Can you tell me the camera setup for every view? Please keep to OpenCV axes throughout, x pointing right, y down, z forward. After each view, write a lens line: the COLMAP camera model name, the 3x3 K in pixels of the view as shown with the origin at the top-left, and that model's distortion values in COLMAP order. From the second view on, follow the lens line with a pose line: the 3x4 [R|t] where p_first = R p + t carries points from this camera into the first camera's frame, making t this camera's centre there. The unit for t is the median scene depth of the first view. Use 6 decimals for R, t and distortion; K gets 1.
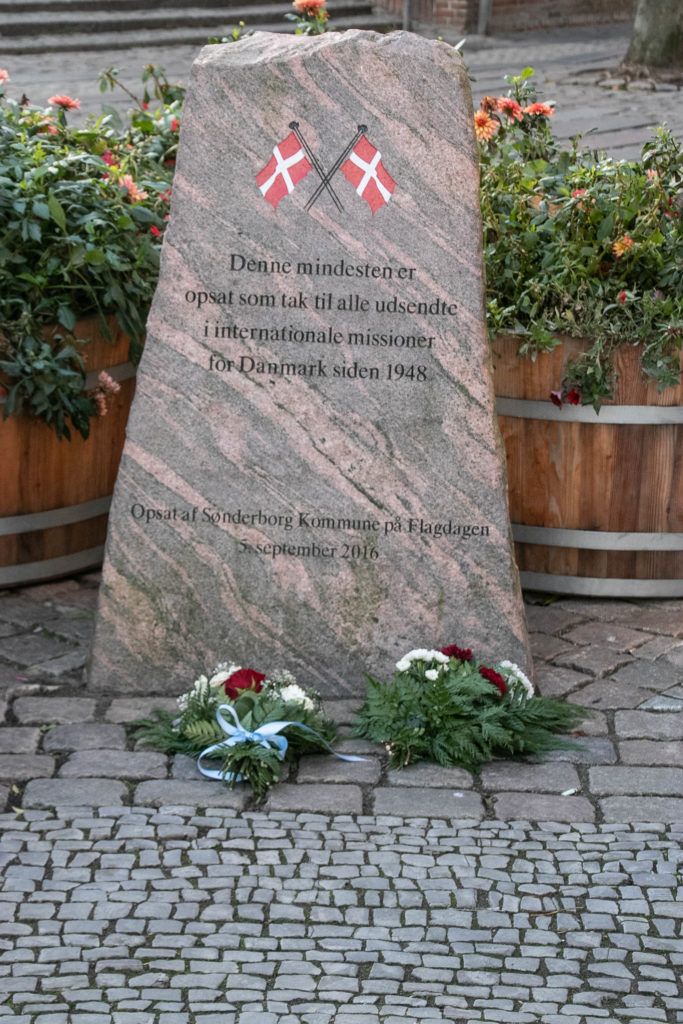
lens RADIAL K [[2519.3, 0, 287.4], [0, 2519.3, 562.6], [0, 0, 1]] dist [0.631171, 0.000000]
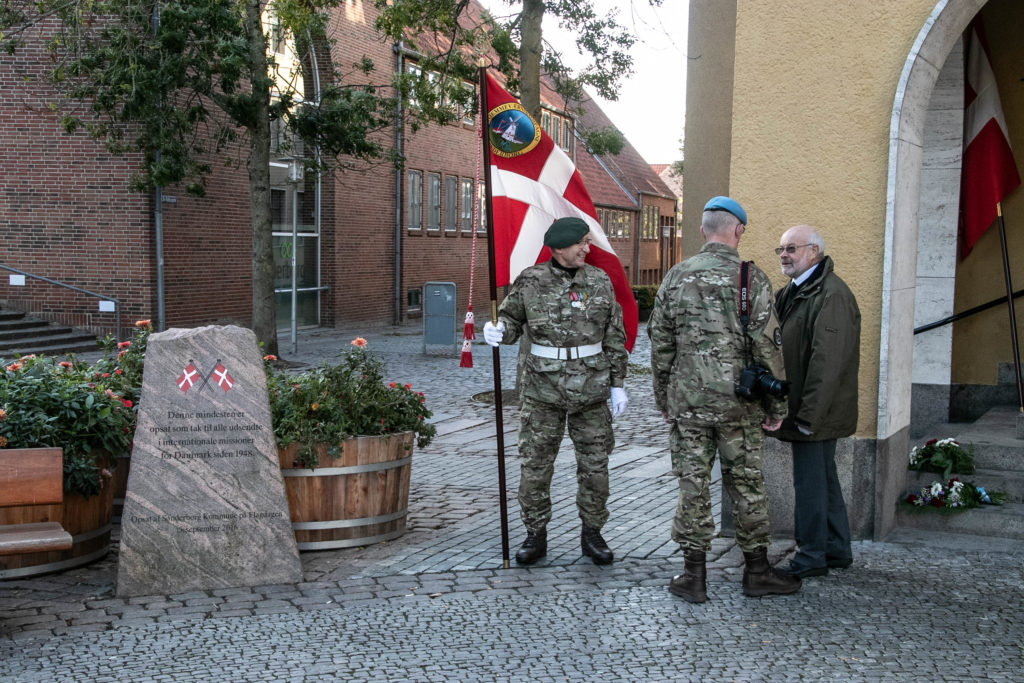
lens RADIAL K [[1576.9, 0, 515.2], [0, 1576.9, 348.1], [0, 0, 1]] dist [0.186324, 0.000000]
pose [[0.949859, -0.051162, 0.308463, -0.175526], [0.110936, 0.977486, -0.179481, 0.133462], [-0.292336, 0.204702, 0.934150, -0.559251]]
